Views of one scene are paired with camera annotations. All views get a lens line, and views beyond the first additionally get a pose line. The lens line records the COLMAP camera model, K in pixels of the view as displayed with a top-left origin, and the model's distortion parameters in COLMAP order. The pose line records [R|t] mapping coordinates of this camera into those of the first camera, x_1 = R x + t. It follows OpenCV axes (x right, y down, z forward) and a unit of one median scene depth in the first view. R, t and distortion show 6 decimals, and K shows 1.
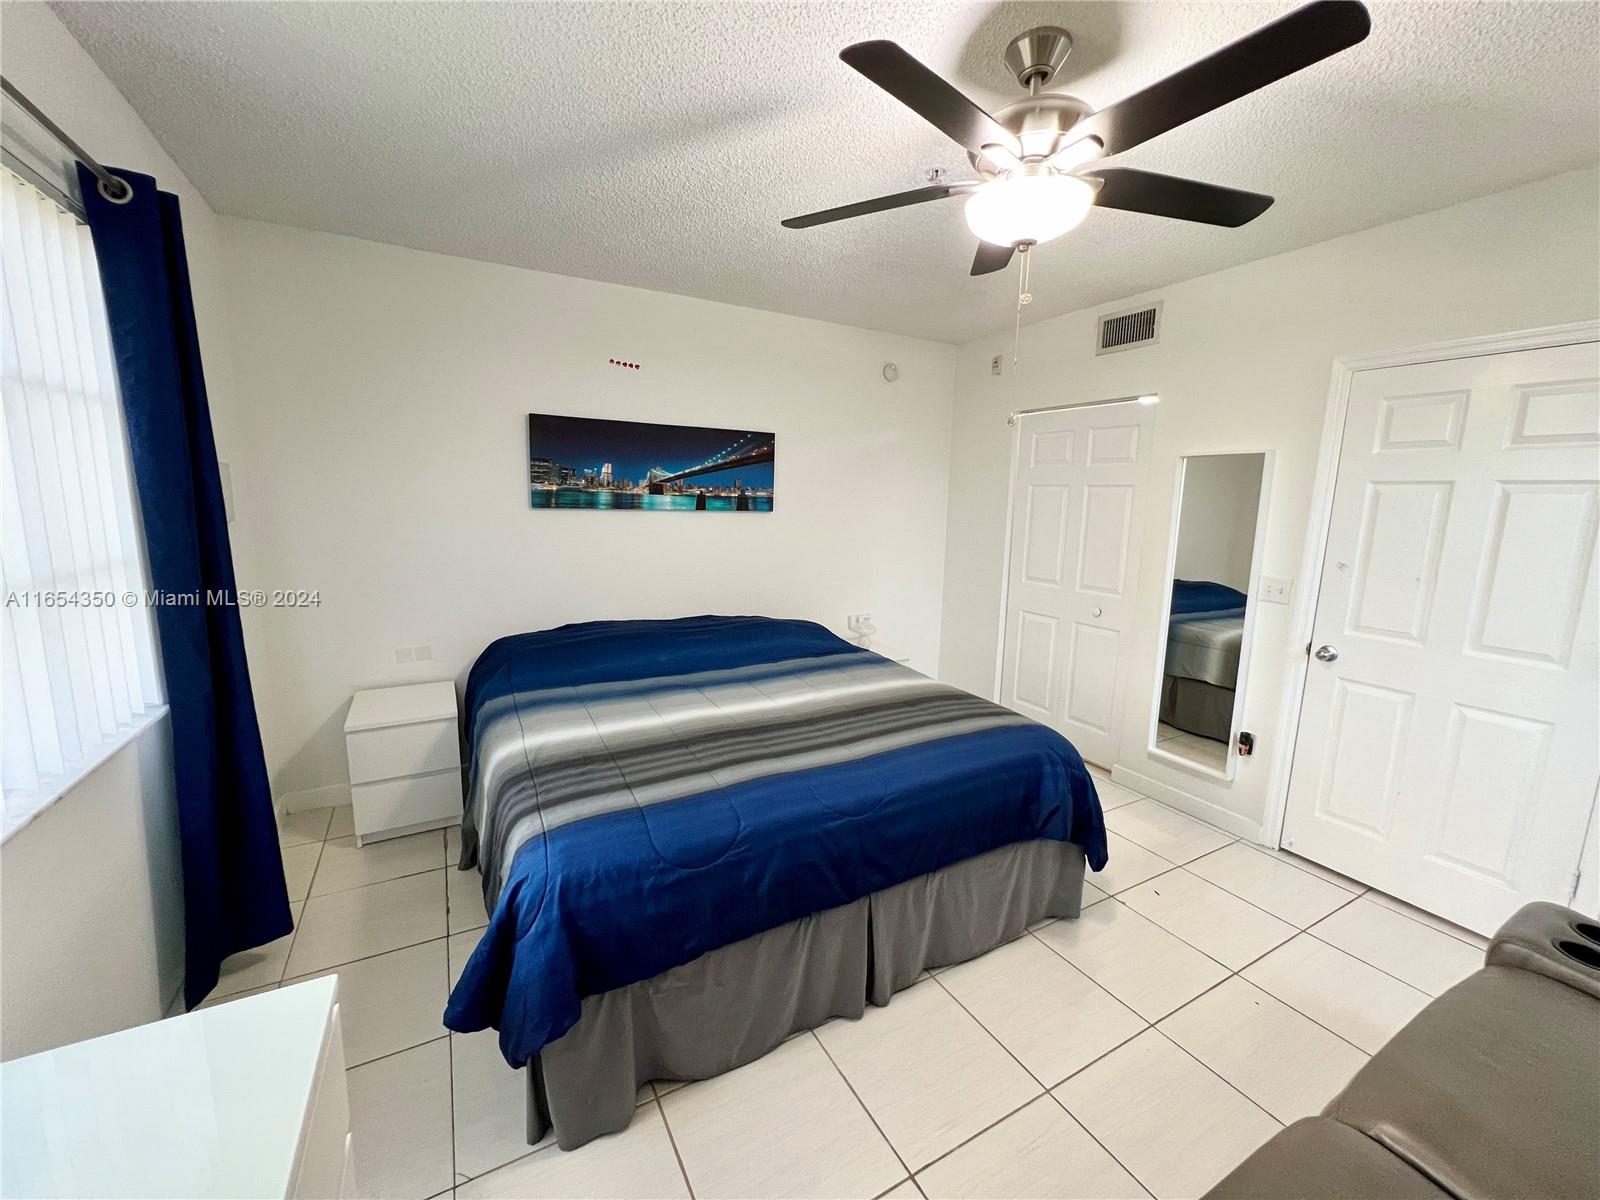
lens RADIAL K [[642.6, 0, 800.0], [0, 642.6, 600.0], [0, 0, 1]] dist [-0.002019, -0.000020]
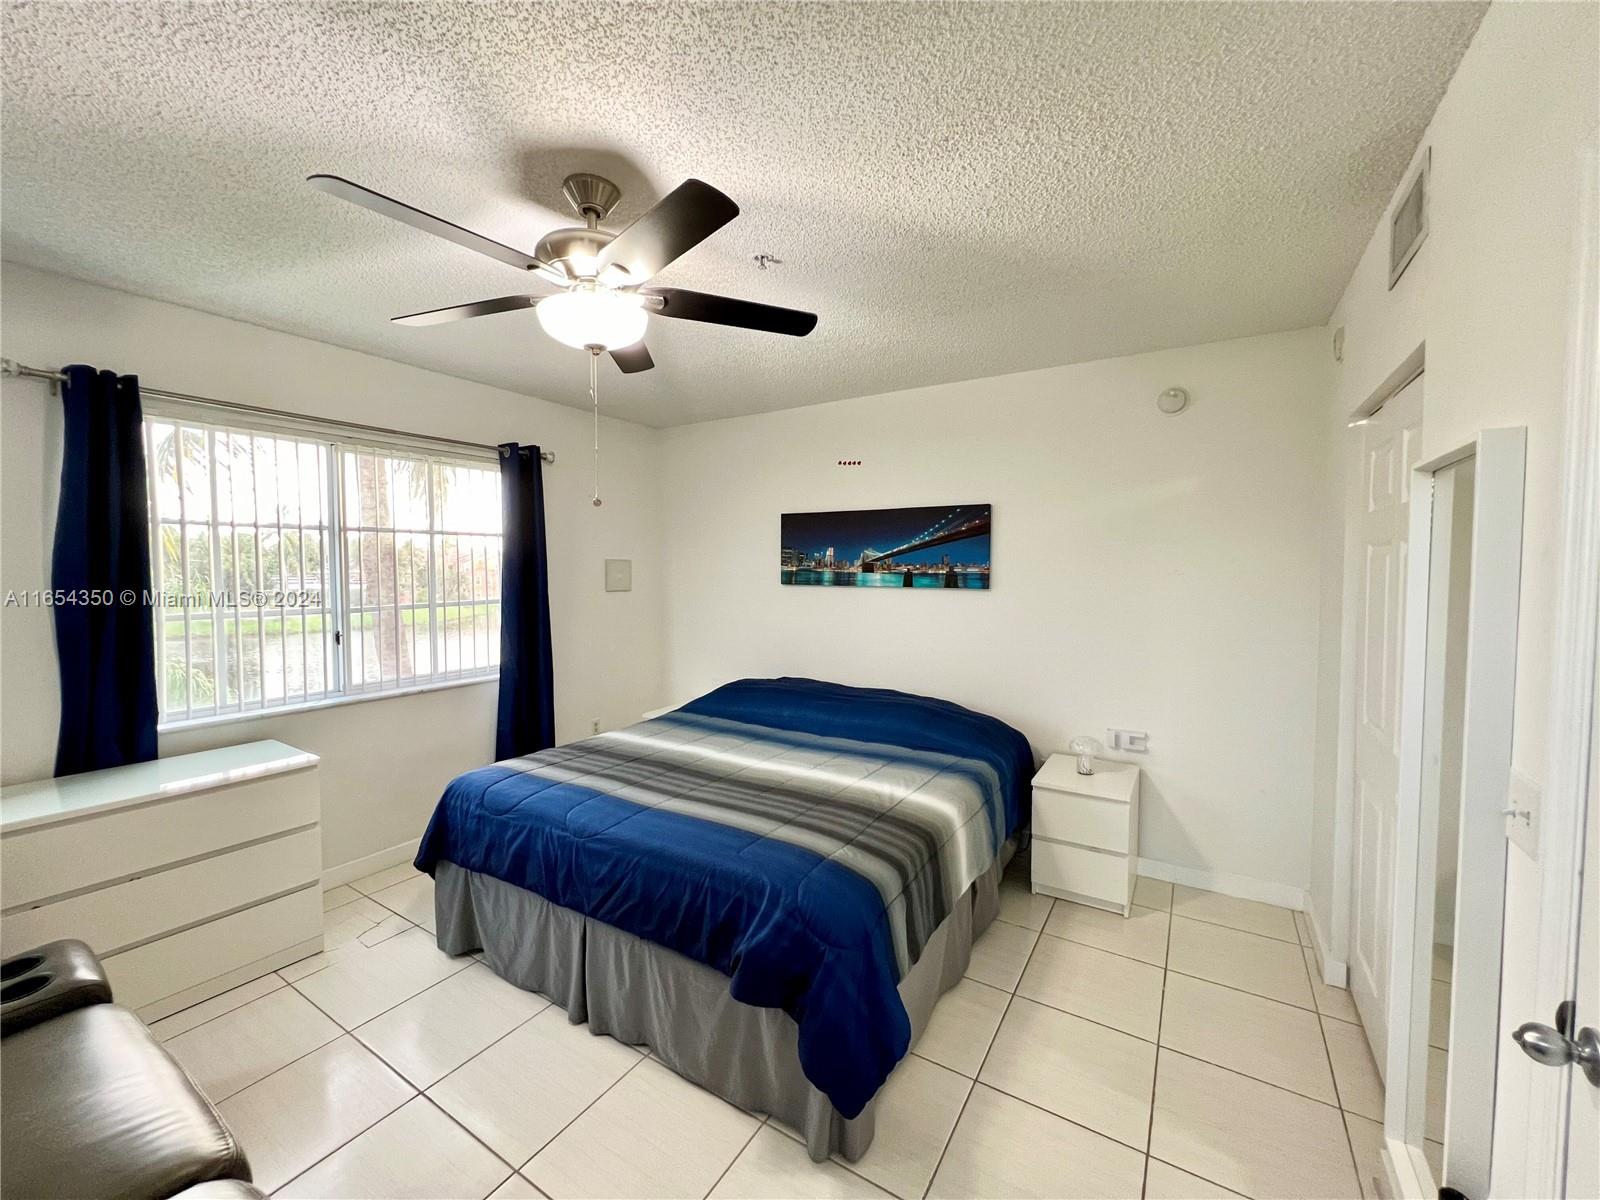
lens RADIAL K [[642.6, 0, 800.0], [0, 642.6, 600.0], [0, 0, 1]] dist [-0.002019, -0.000020]
pose [[0.474704, 0.021217, -0.879890, 0.711681], [-0.130263, 0.990393, -0.046395, -0.053072], [0.870453, 0.136642, 0.472907, 0.395324]]
